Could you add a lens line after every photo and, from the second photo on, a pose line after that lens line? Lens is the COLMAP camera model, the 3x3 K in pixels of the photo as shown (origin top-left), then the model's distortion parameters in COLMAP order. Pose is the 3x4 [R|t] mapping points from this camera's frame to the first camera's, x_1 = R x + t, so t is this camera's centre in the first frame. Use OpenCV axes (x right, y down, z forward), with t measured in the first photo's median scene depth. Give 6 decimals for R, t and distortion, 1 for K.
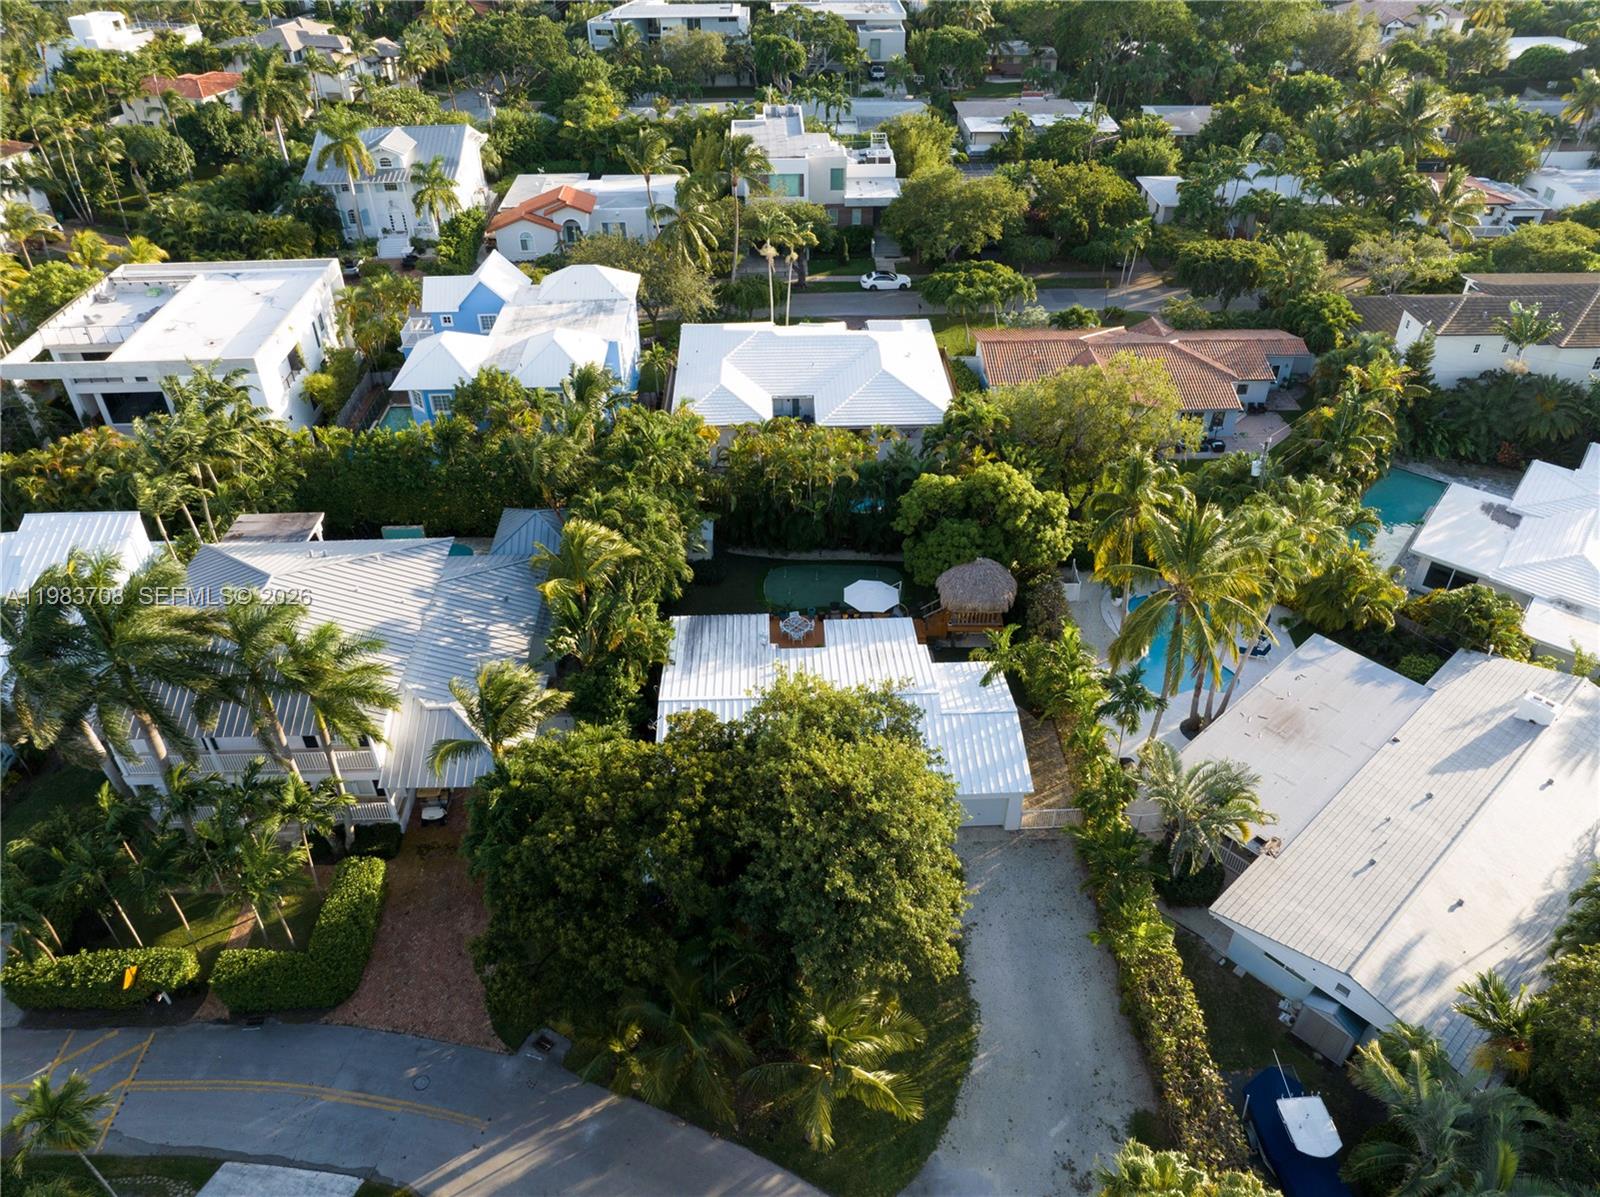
lens RADIAL K [[1130.9, 0, 805.4], [0, 1130.9, 591.3], [0, 0, 1]] dist [-0.050070, 0.023334]
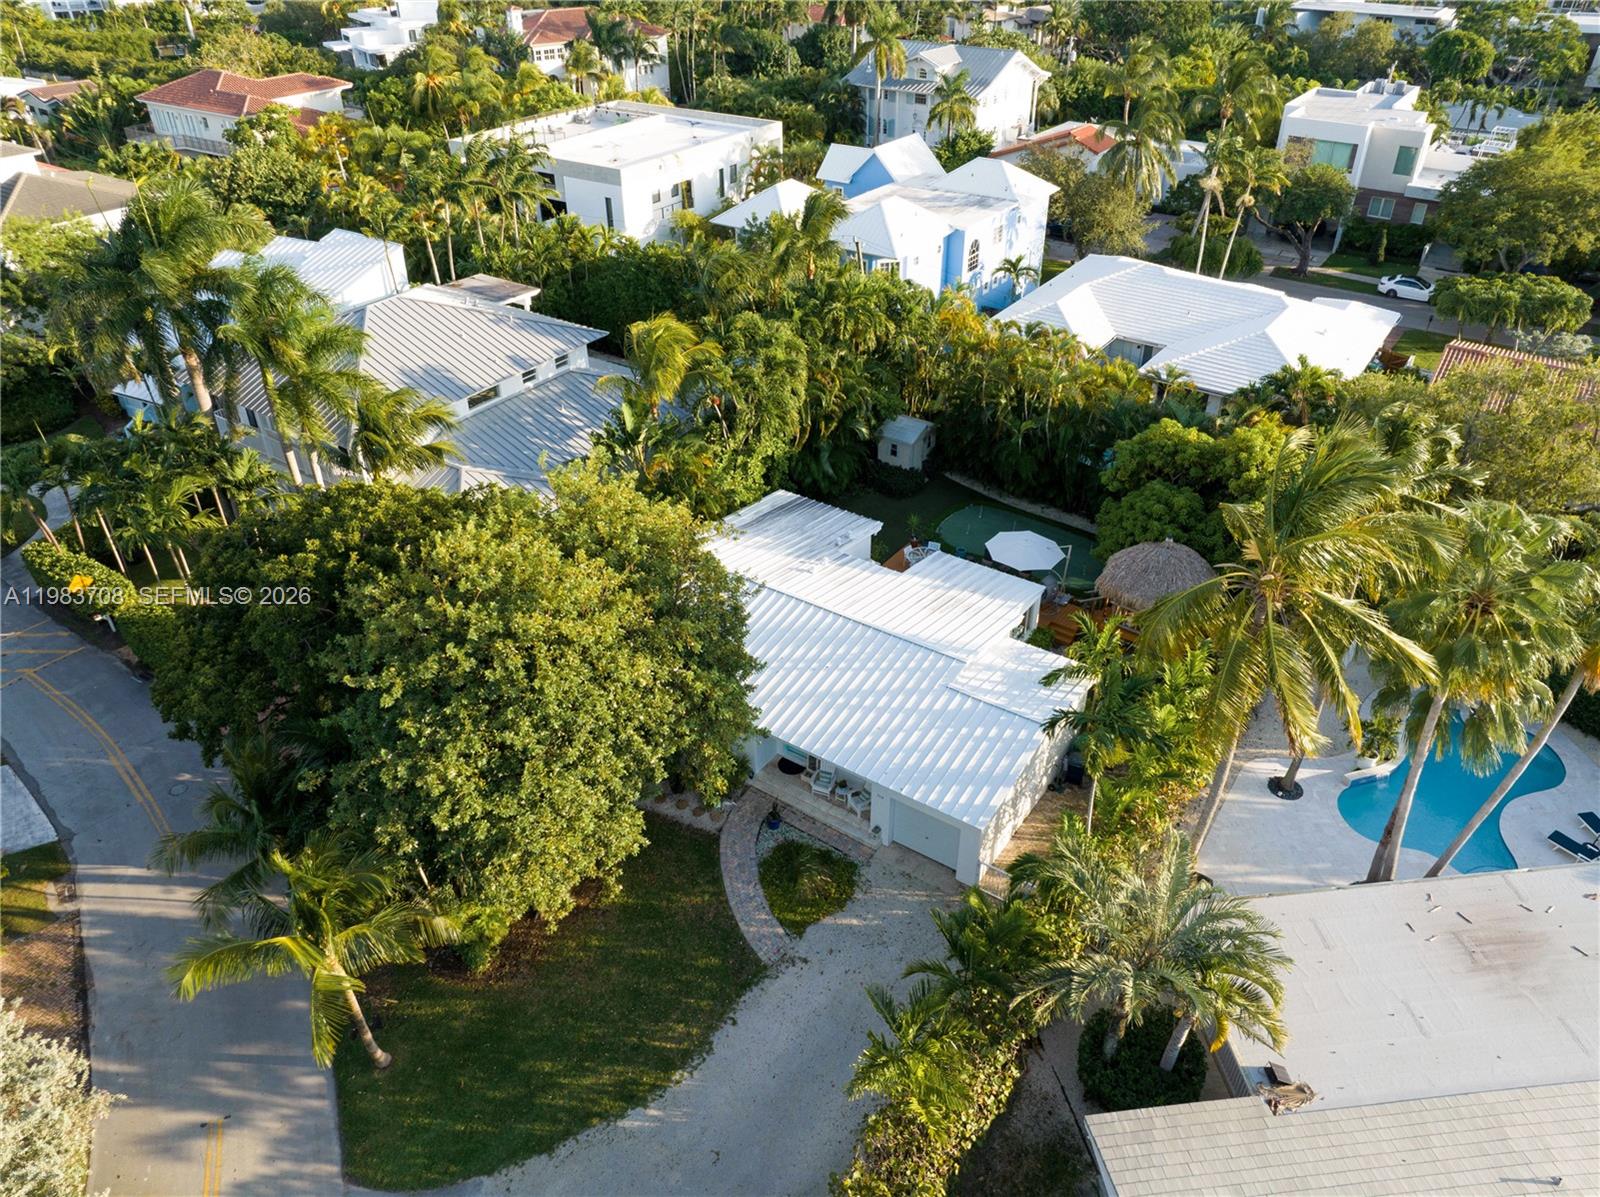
lens RADIAL K [[1130.9, 0, 805.4], [0, 1130.9, 591.3], [0, 0, 1]] dist [-0.050070, 0.023334]
pose [[0.803236, 0.331871, -0.494645, 0.316242], [-0.353686, 0.933904, 0.052245, 0.040975], [0.479290, 0.132984, 0.867523, 0.295462]]
